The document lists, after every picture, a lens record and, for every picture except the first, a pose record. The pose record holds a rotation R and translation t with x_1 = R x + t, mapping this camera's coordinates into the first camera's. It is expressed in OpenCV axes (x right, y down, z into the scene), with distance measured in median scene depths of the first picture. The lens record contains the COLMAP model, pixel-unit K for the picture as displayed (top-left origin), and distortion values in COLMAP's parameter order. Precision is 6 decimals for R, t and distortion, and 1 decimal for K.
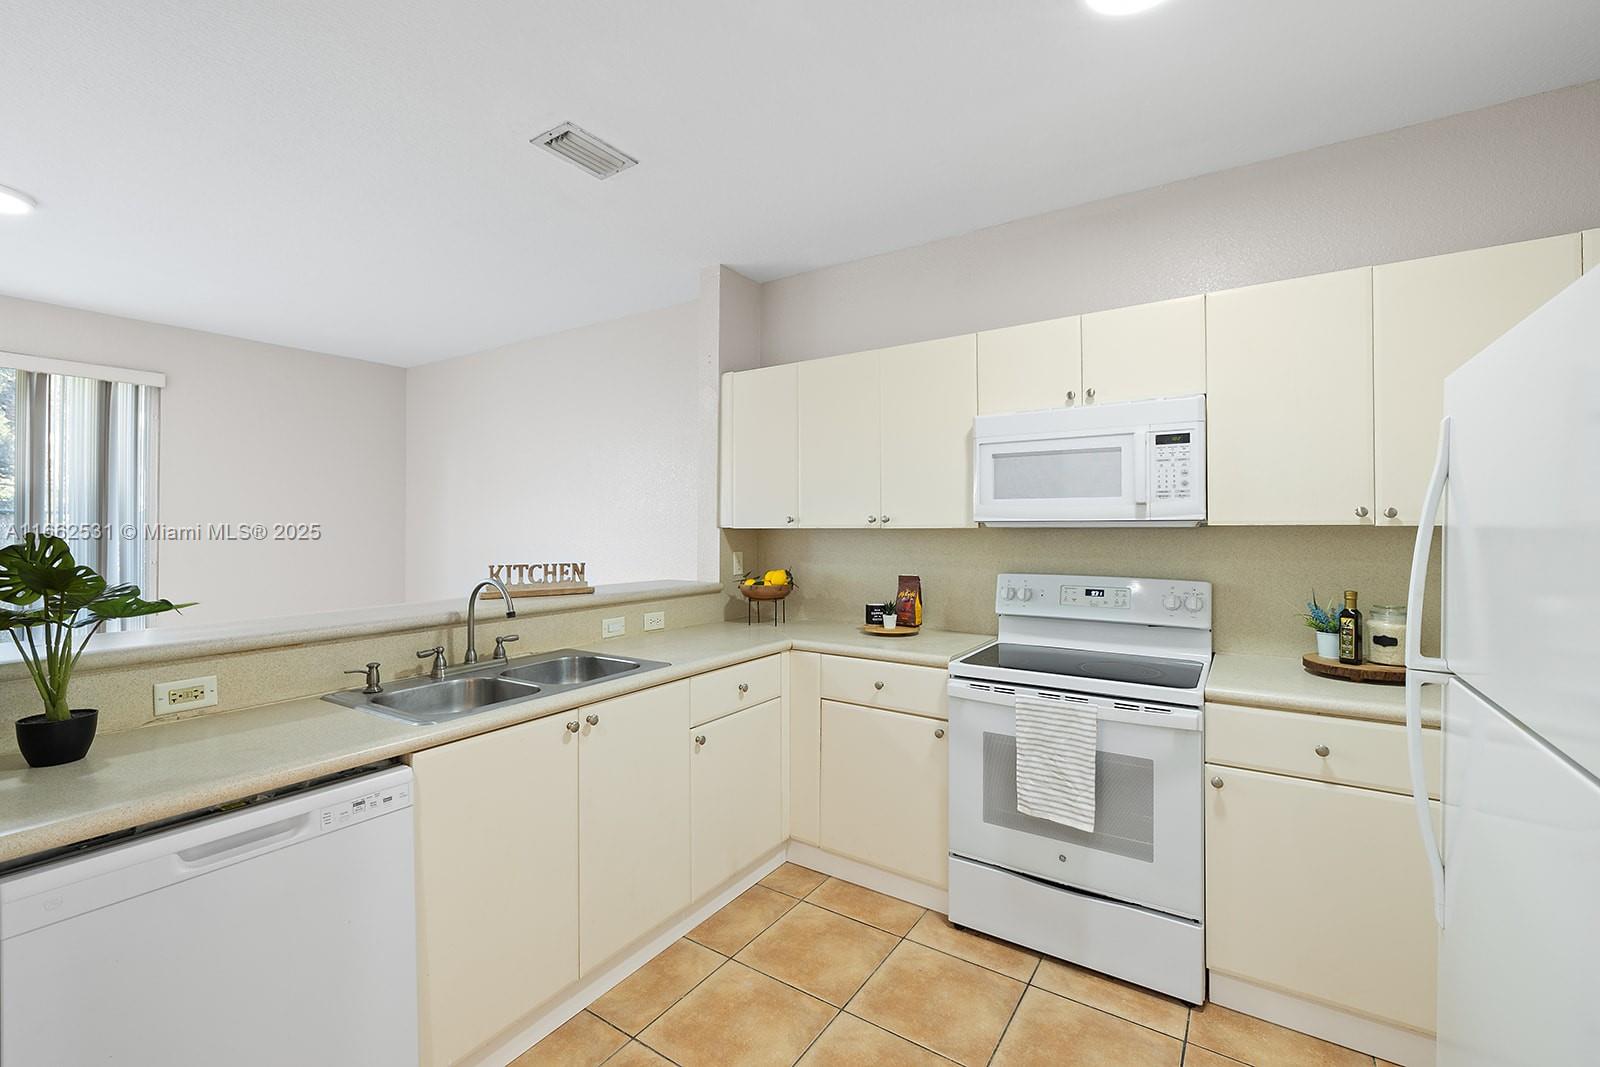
lens RADIAL K [[679.9, 0, 784.7], [0, 679.9, 531.5], [0, 0, 1]] dist [-0.003263, -0.000218]
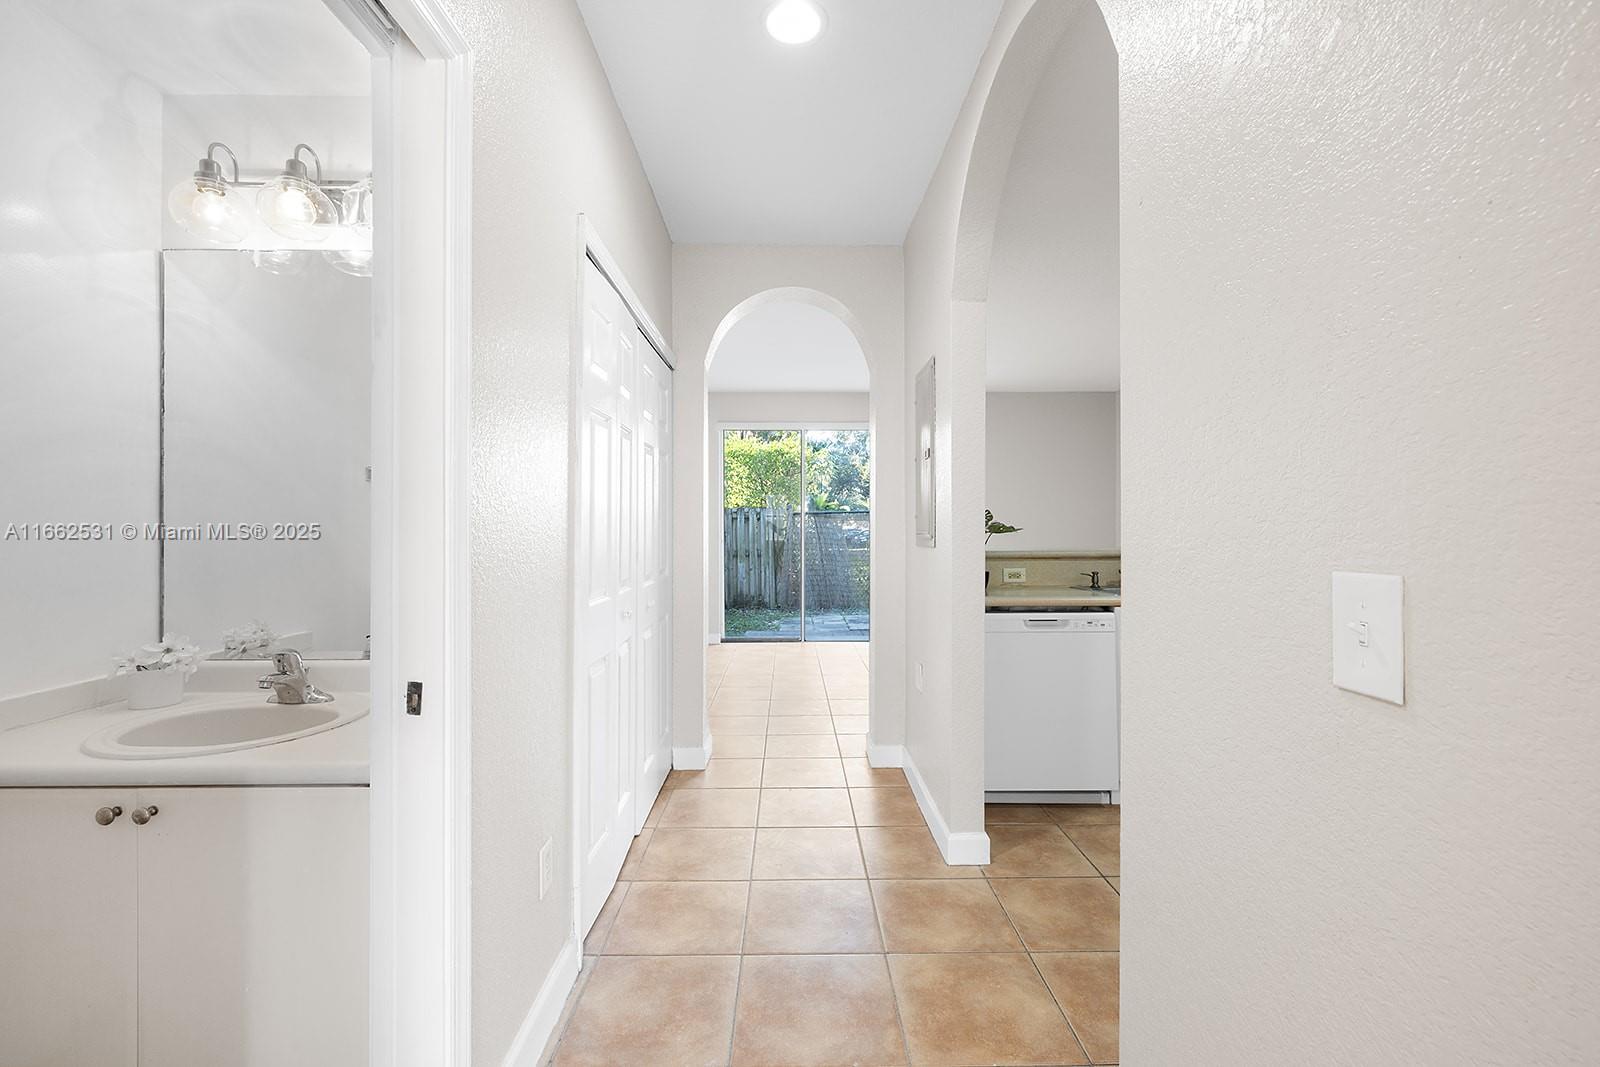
lens RADIAL K [[679.9, 0, 796.1], [0, 679.9, 532.8], [0, 0, 1]] dist [-0.003263, -0.000218]
pose [[0.578326, -0.000197, -0.815806, 0.306641], [0.003843, 0.999990, 0.002483, 0.061140], [0.815797, -0.004571, 0.578320, -0.520358]]
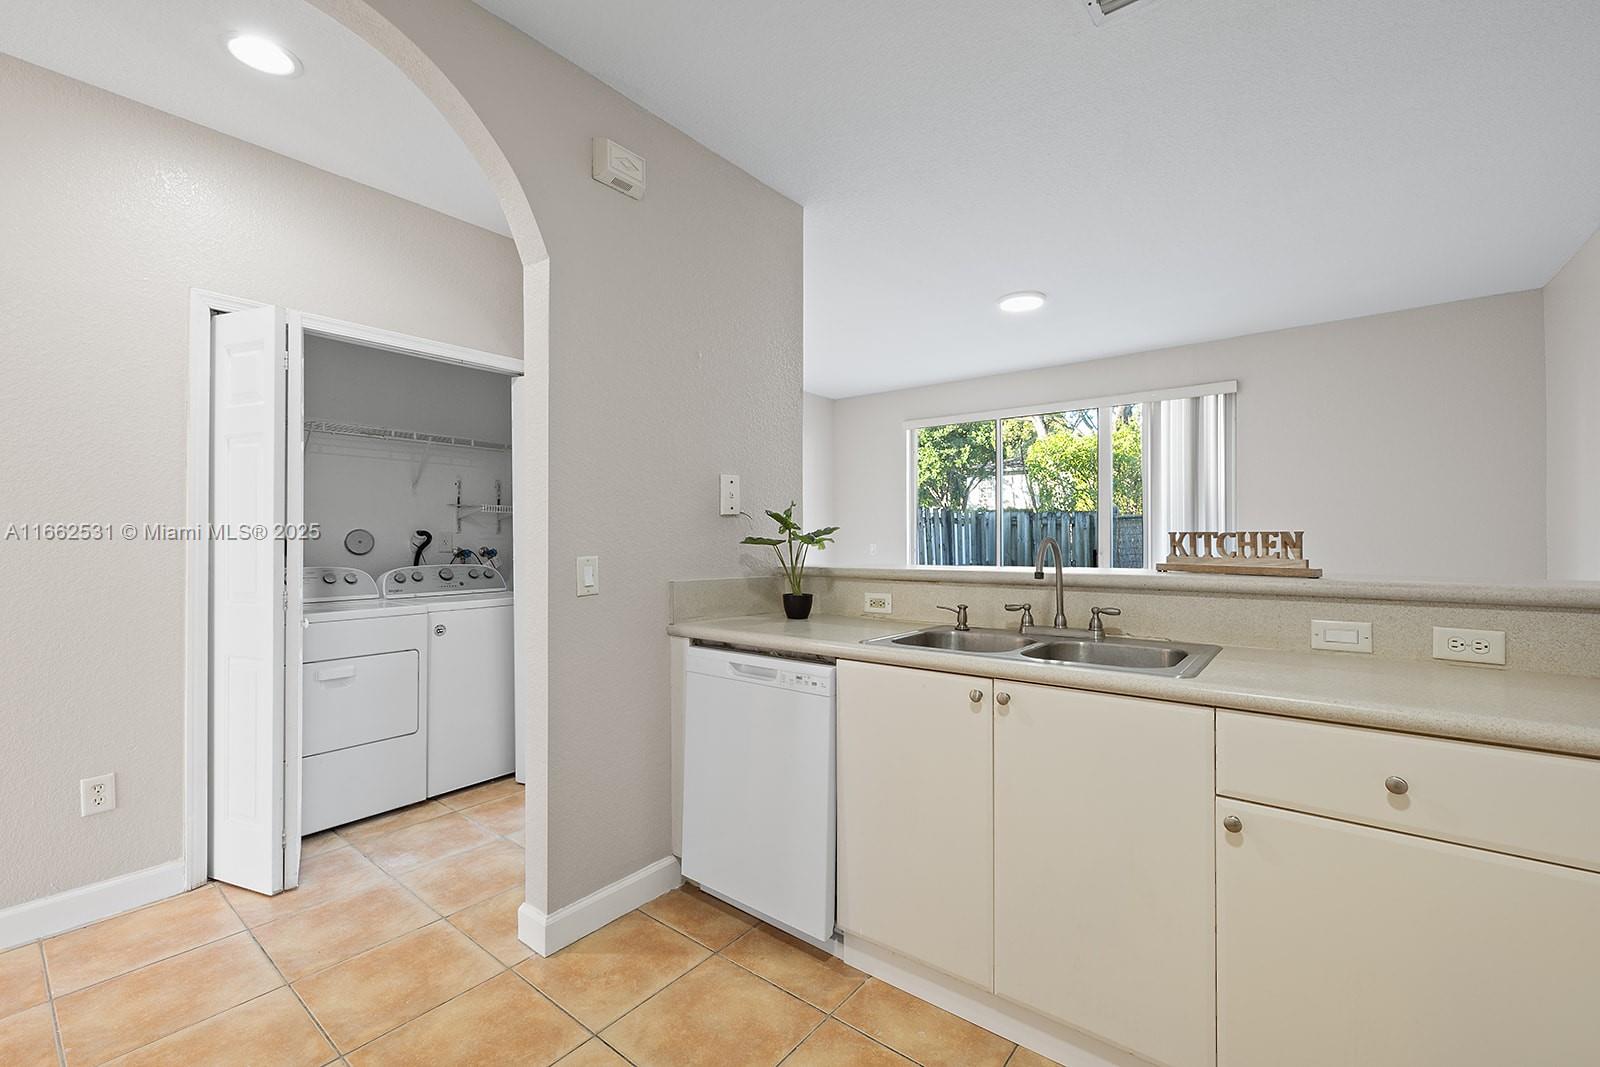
lens RADIAL K [[679.9, 0, 836.3], [0, 679.9, 531.1], [0, 0, 1]] dist [-0.003263, -0.000218]
pose [[-0.063732, -0.010903, -0.997907, 0.432776], [-0.001687, 0.999940, -0.010818, 0.058119], [0.997966, 0.000994, -0.063747, 0.633724]]
